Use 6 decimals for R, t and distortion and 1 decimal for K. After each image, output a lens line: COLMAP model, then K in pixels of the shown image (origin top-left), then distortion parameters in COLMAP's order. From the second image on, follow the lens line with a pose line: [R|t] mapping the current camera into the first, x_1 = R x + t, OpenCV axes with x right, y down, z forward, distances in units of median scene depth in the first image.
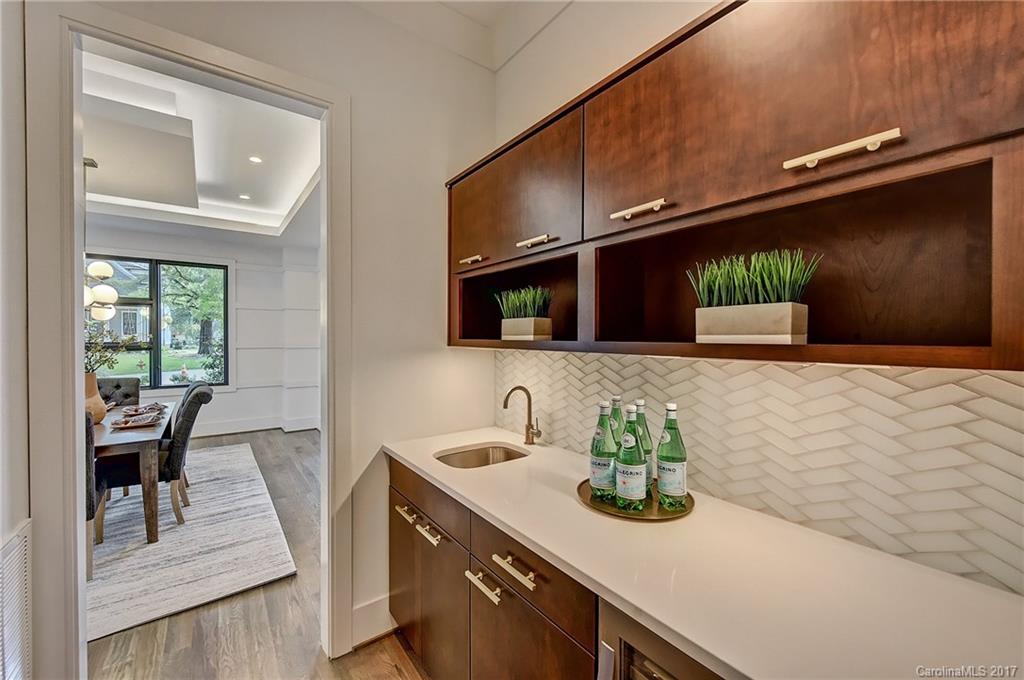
lens RADIAL K [[405.7, 0, 512.1], [0, 405.7, 337.4], [0, 0, 1]] dist [0.000122, -0.000014]
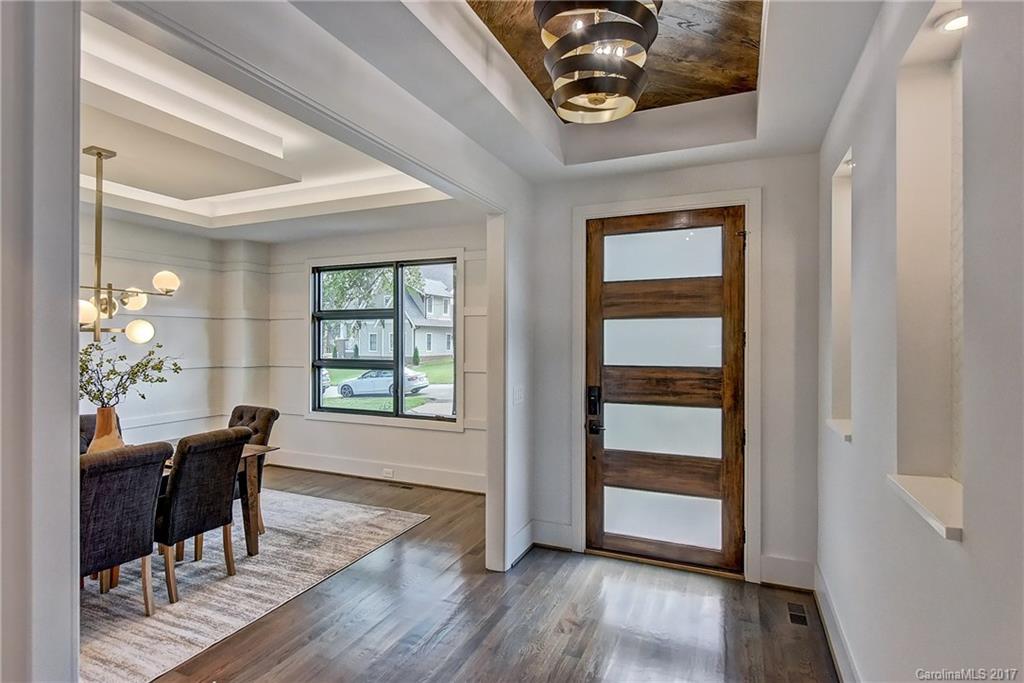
lens RADIAL K [[515.3, 0, 513.0], [0, 515.3, 341.3], [0, 0, 1]] dist [-0.001847, -0.000094]
pose [[0.496778, 0.003180, -0.867872, 0.157971], [-0.004384, 0.999990, 0.001154, -0.031475], [0.867867, 0.003232, 0.496787, 0.687937]]
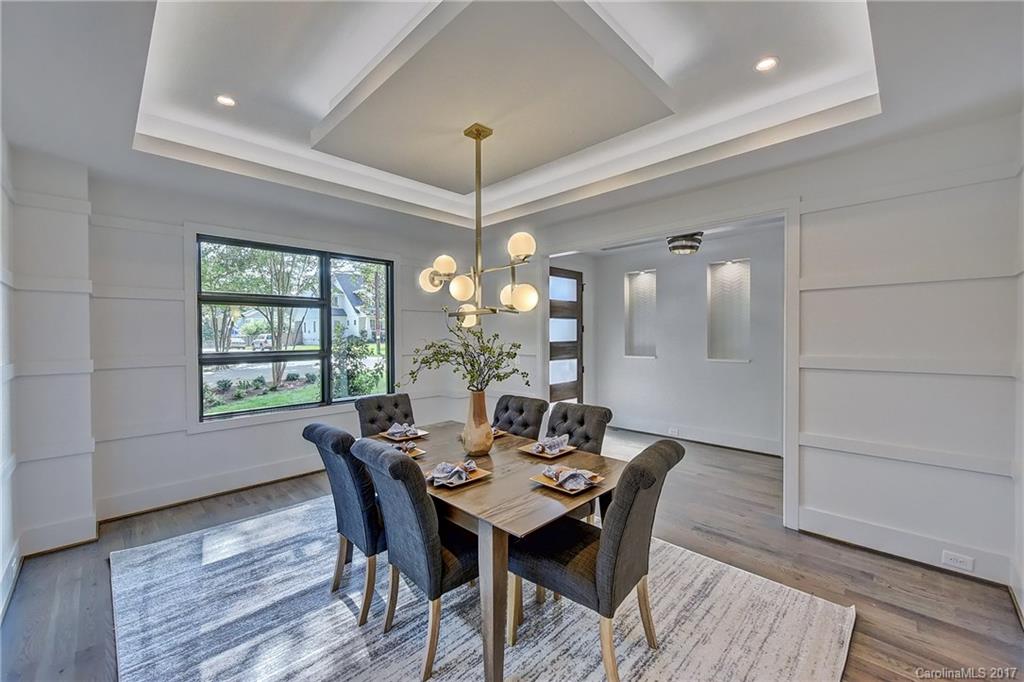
lens RADIAL K [[410.3, 0, 512.4], [0, 410.3, 337.2], [0, 0, 1]] dist [-0.001332, -0.000120]
pose [[0.987990, -0.003636, 0.154477, -0.633486], [0.002023, 0.999942, 0.010594, -0.023519], [-0.154507, -0.010155, 0.987940, 0.101451]]
